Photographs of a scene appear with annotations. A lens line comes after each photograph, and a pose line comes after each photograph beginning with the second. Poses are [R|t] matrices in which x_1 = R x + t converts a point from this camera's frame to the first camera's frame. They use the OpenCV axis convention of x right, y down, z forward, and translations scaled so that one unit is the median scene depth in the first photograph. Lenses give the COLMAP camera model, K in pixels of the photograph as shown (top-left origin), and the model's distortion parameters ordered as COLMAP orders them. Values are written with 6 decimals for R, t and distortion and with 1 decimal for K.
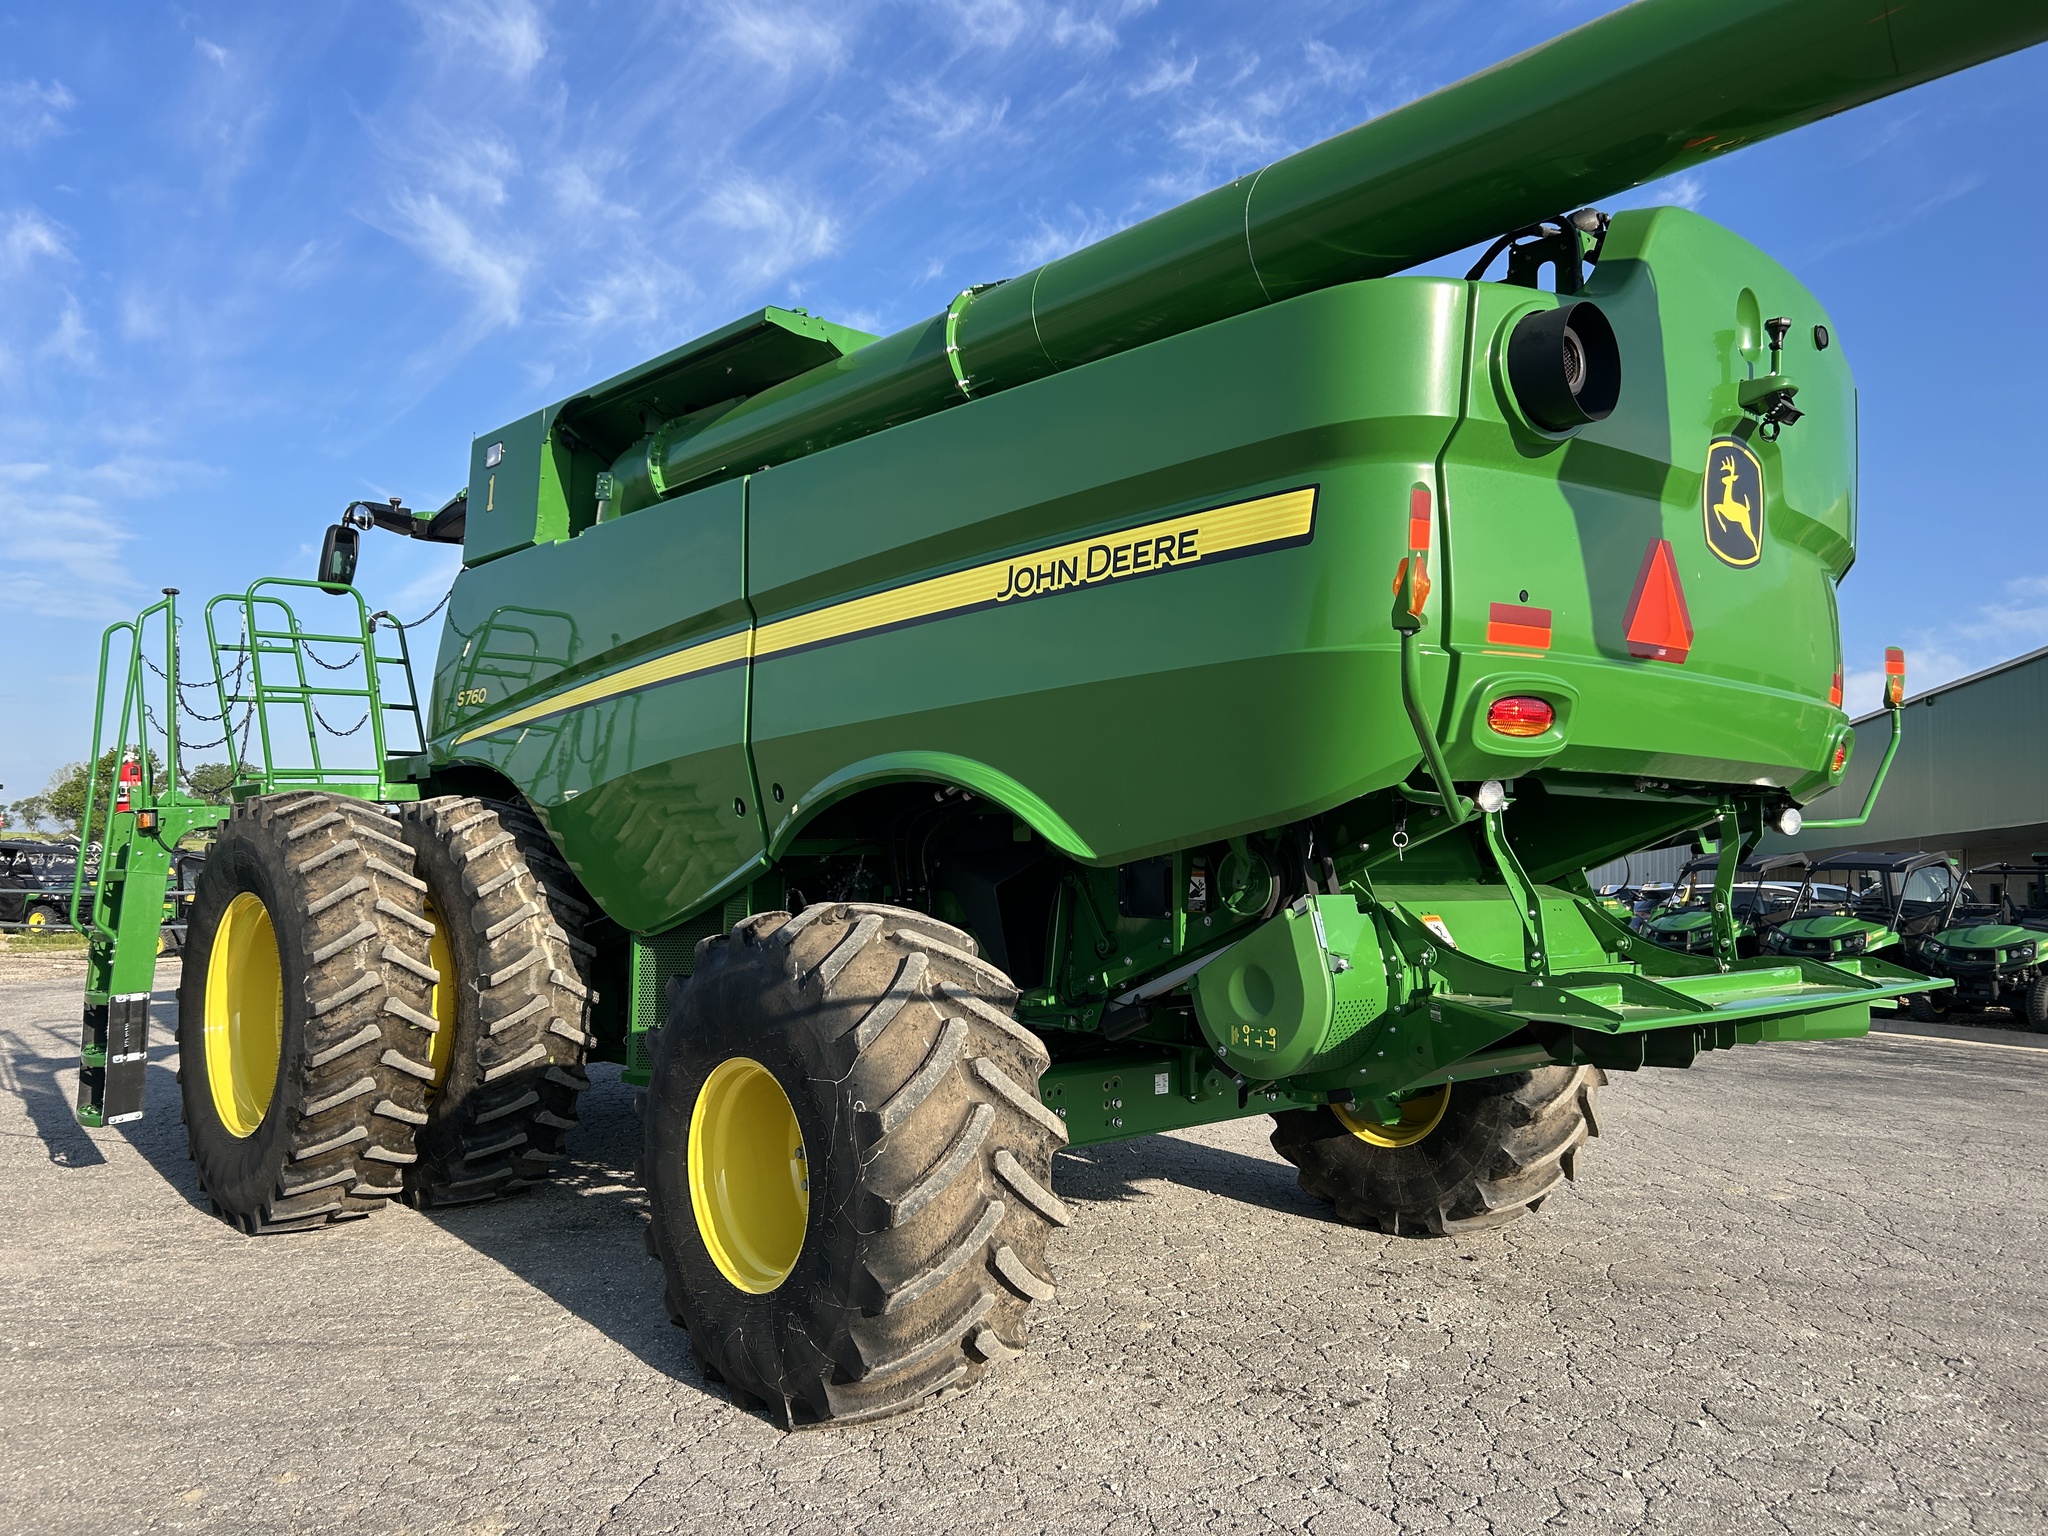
lens RADIAL K [[1520.2, 0, 1041.9], [0, 1520.2, 776.2], [0, 0, 1]] dist [0.037073, -0.037646]
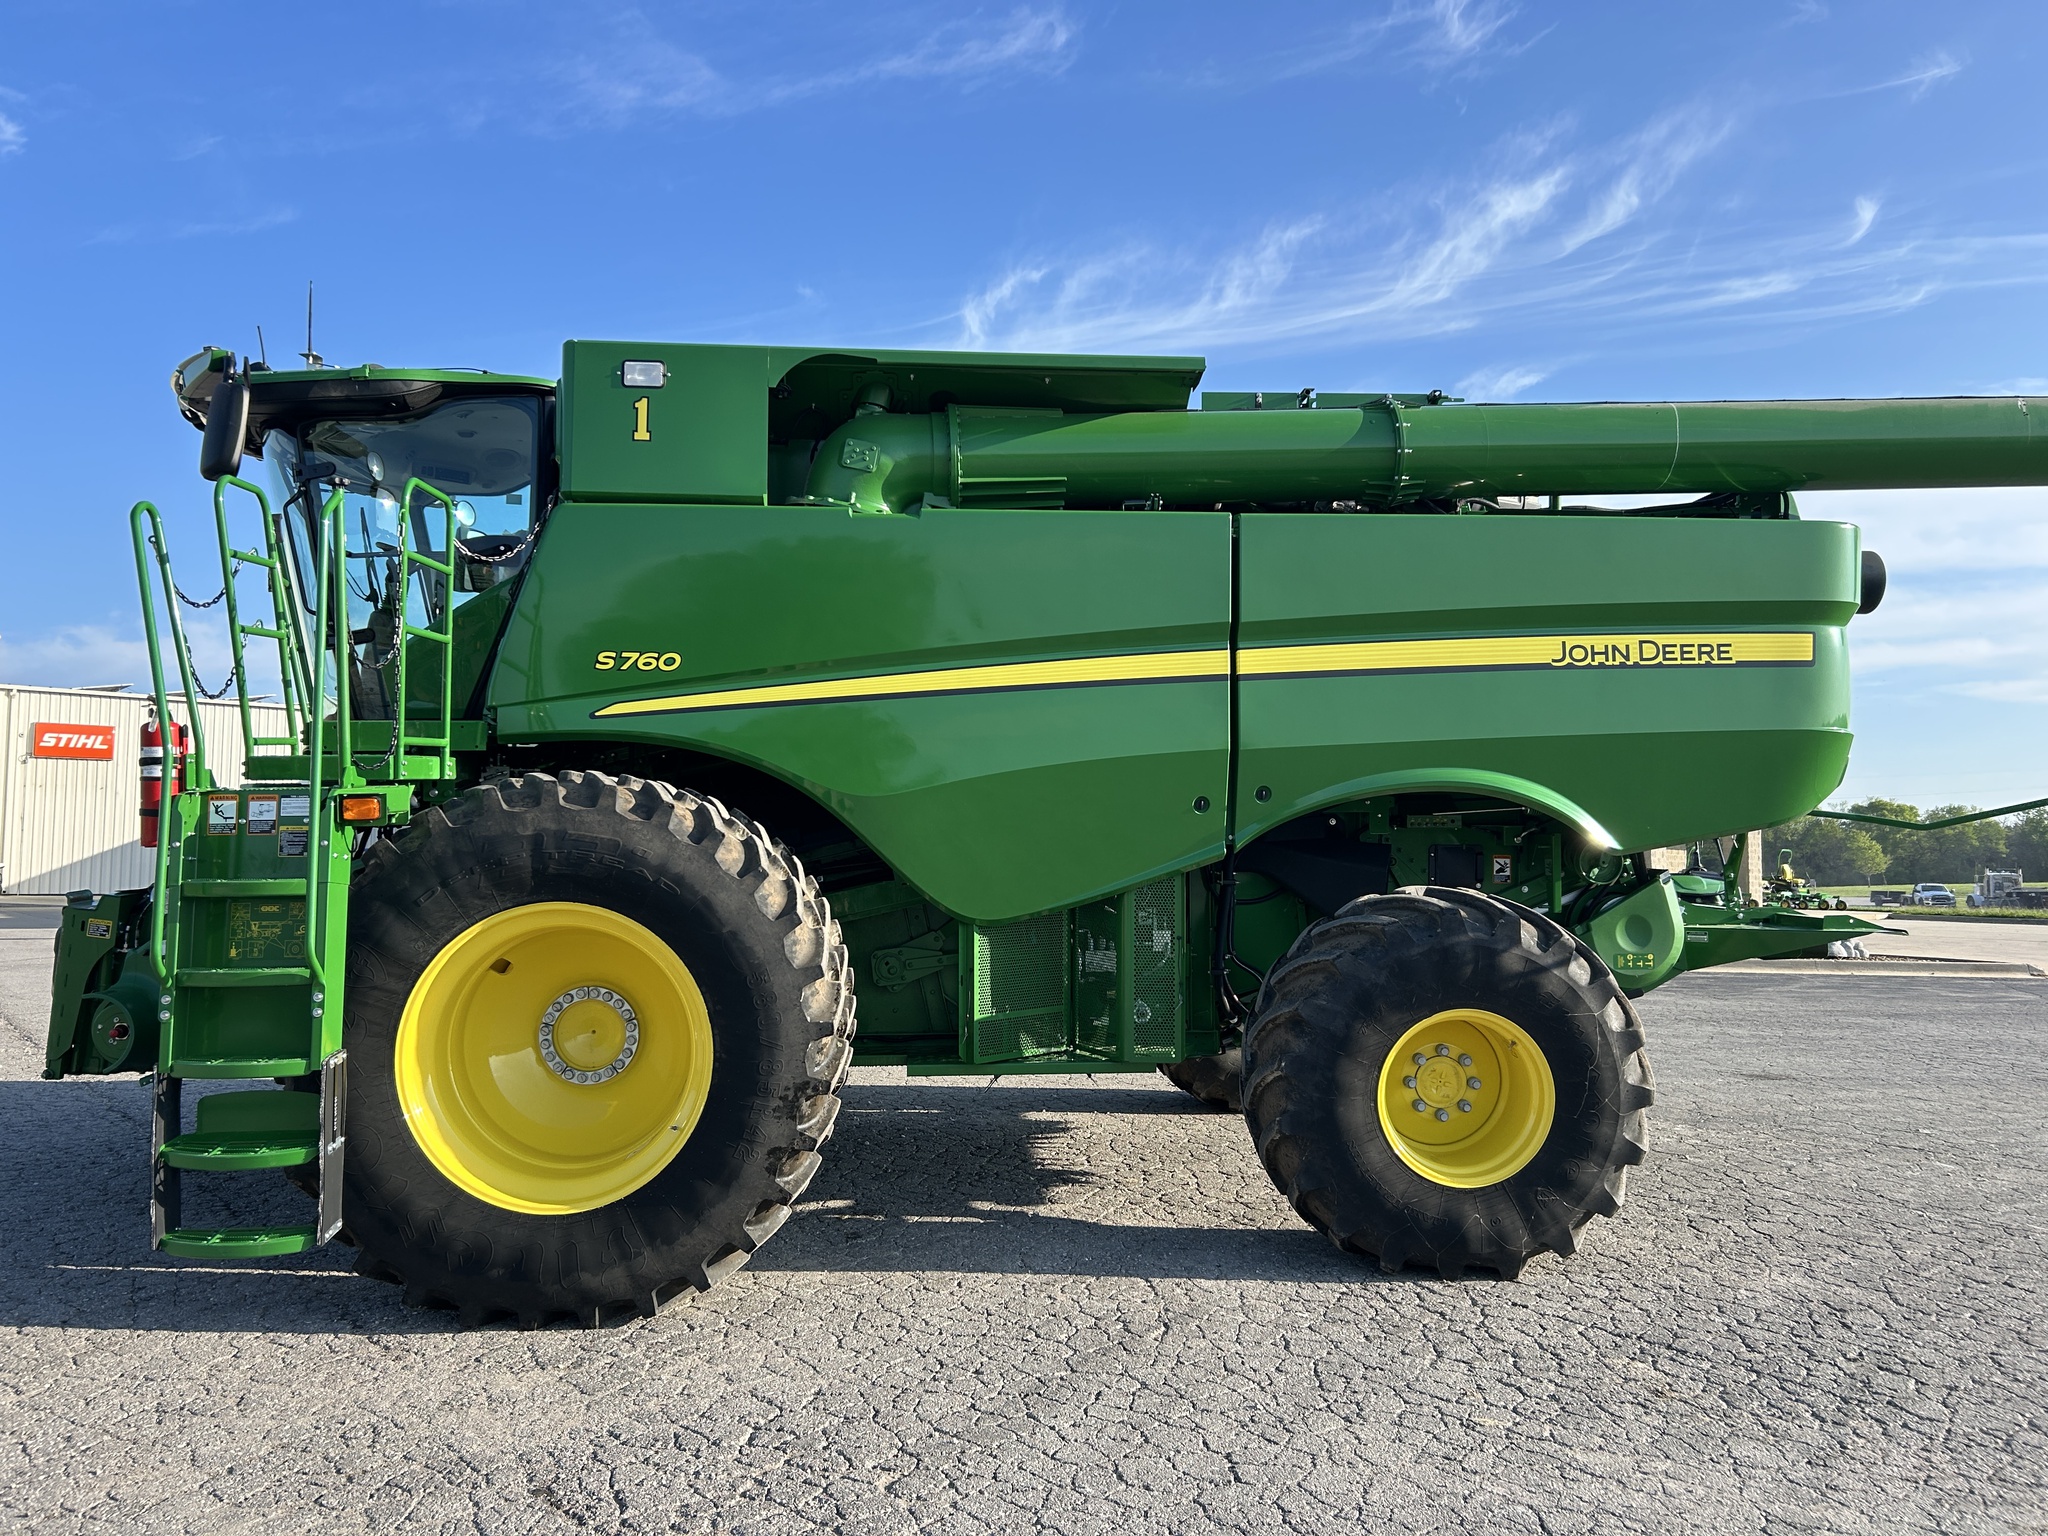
lens RADIAL K [[1520.2, 0, 1021.2], [0, 1520.2, 784.2], [0, 0, 1]] dist [0.037073, -0.037646]
pose [[0.645209, 0.014759, 0.763864, -1.481594], [-0.041441, 0.999018, 0.015701, -0.008143], [-0.762881, -0.041785, 0.645187, 0.485599]]
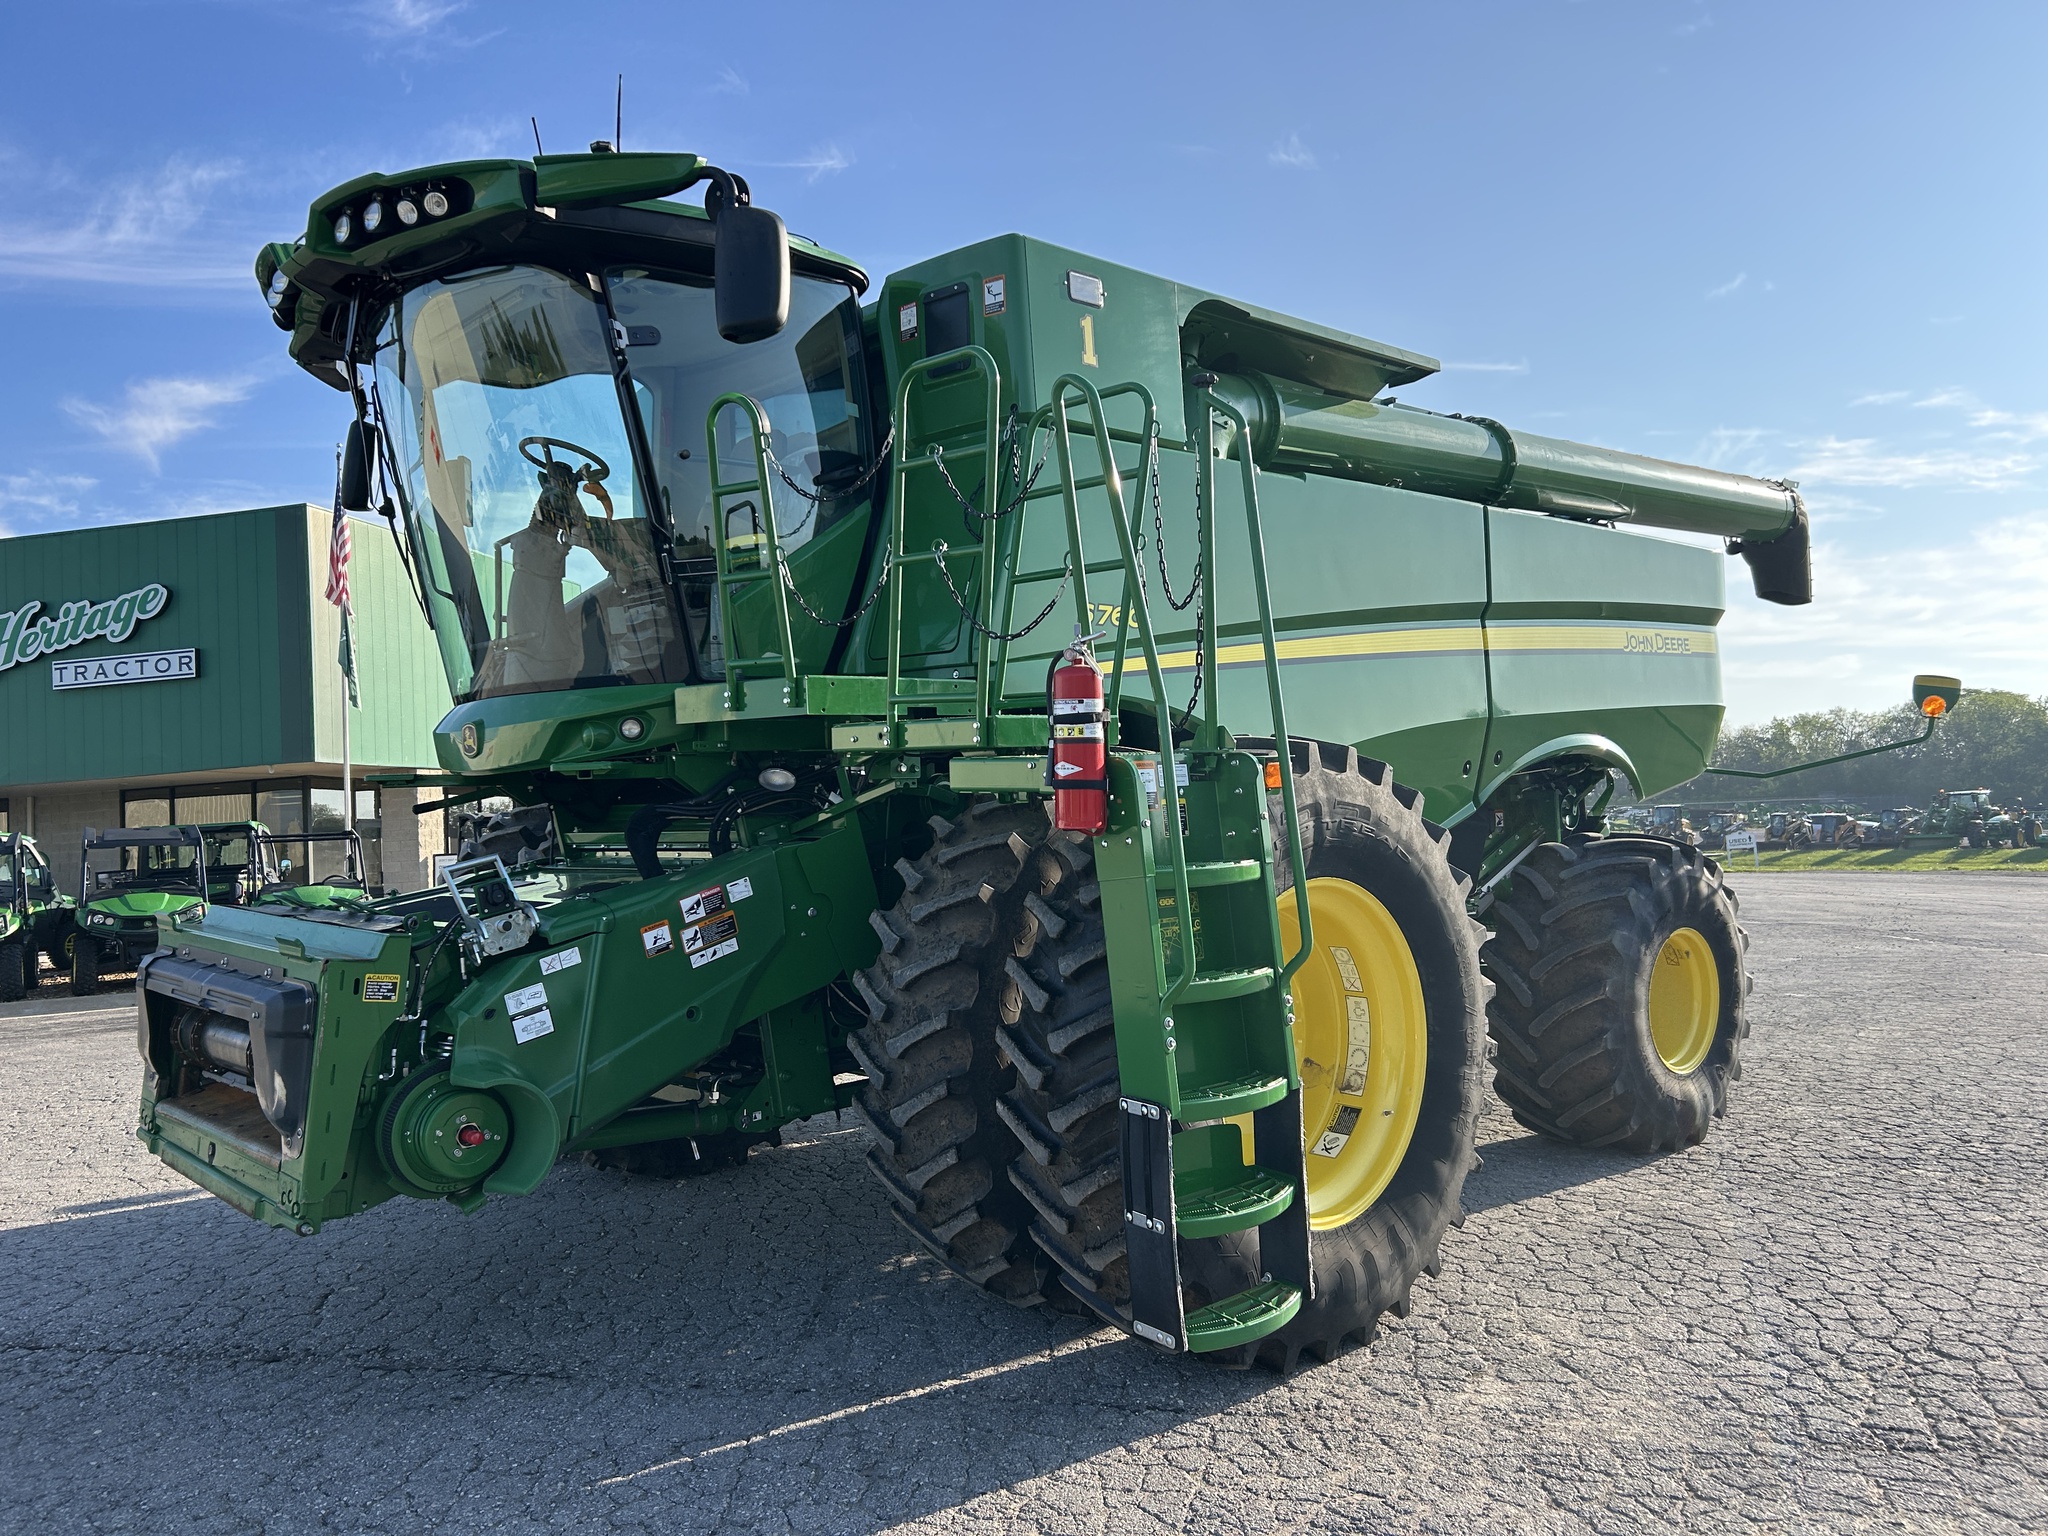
lens RADIAL K [[1520.2, 0, 1022.0], [0, 1520.2, 760.0], [0, 0, 1]] dist [0.037073, -0.037646]
pose [[0.032879, 0.020611, 0.999247, -1.879973], [-0.019847, 0.999604, -0.019966, 0.061181], [-0.999262, -0.019176, 0.033275, 1.705063]]
